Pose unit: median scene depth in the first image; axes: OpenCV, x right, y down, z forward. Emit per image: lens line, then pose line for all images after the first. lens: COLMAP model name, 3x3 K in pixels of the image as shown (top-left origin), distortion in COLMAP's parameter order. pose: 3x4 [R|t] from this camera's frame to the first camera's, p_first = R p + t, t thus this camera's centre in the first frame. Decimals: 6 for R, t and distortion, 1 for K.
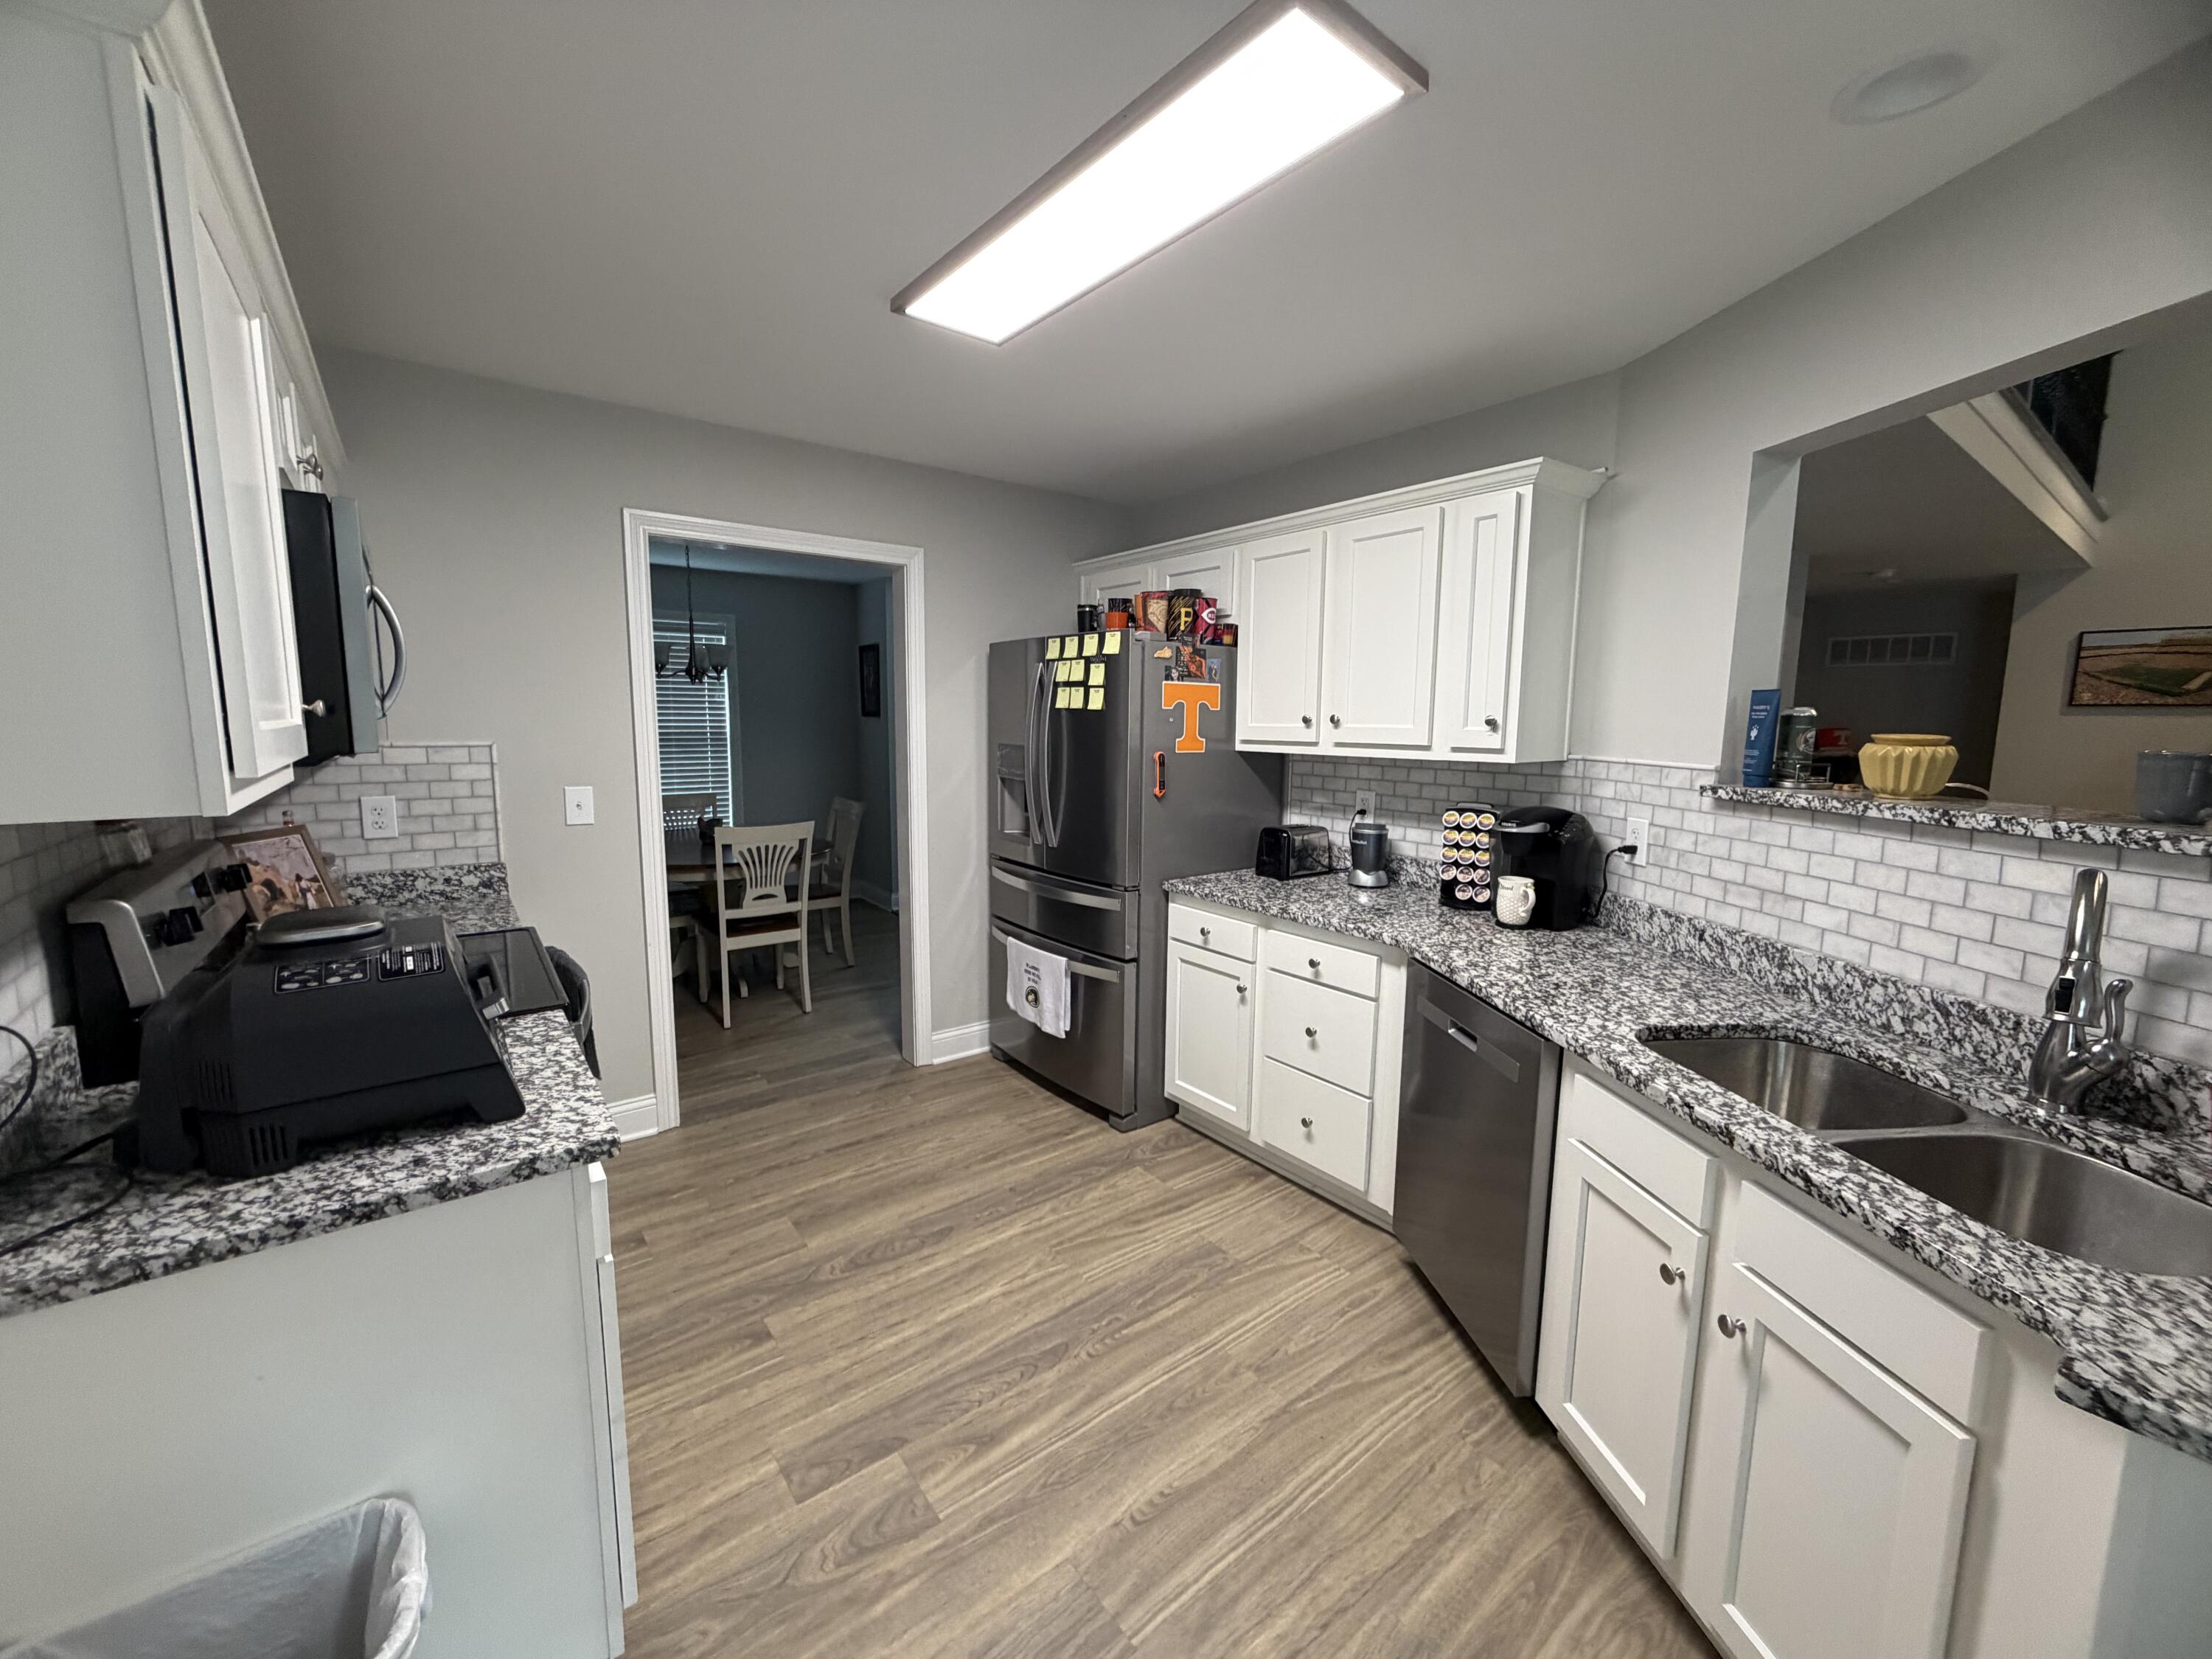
lens RADIAL K [[879.9, 0, 1105.6], [0, 879.9, 828.2], [0, 0, 1]] dist [0.000543, 0.000044]
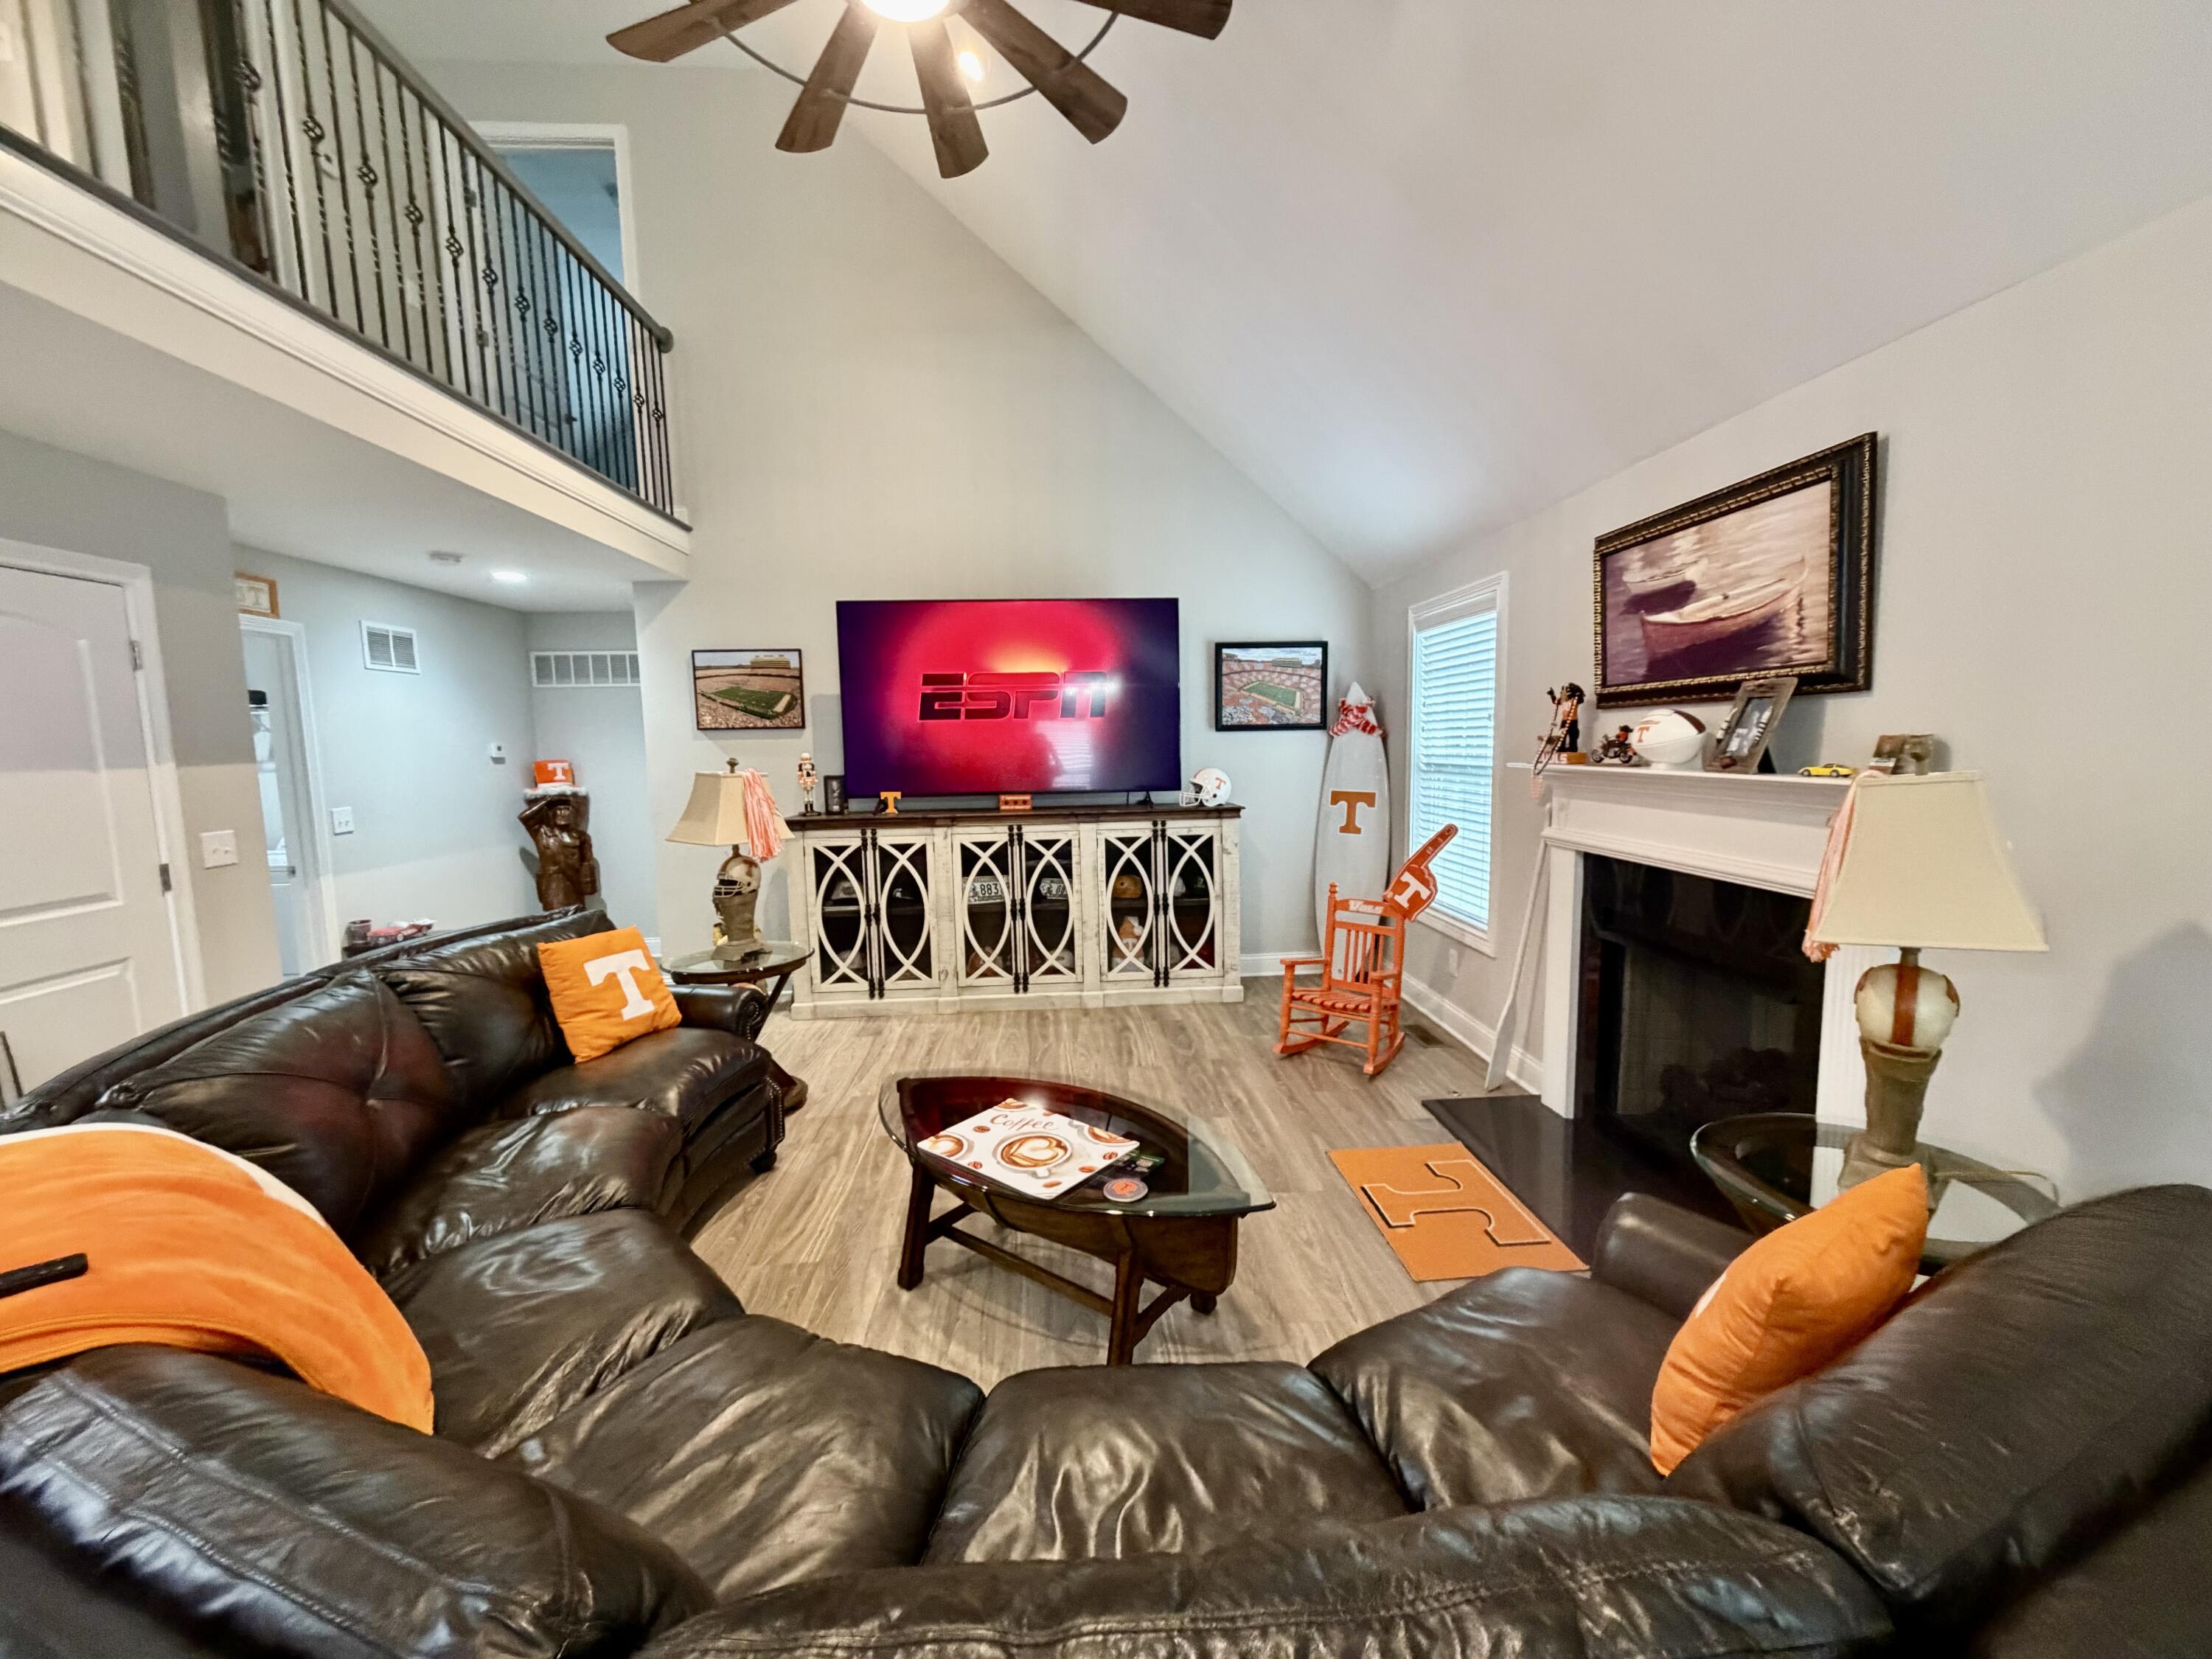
lens RADIAL K [[879.9, 0, 1105.2], [0, 879.9, 831.6], [0, 0, 1]] dist [0.000543, 0.000044]
pose [[0.571573, -0.109248, 0.813246, 0.598573], [0.132241, 0.990406, 0.040105, -0.013609], [-0.809825, 0.084622, 0.580536, 0.128309]]
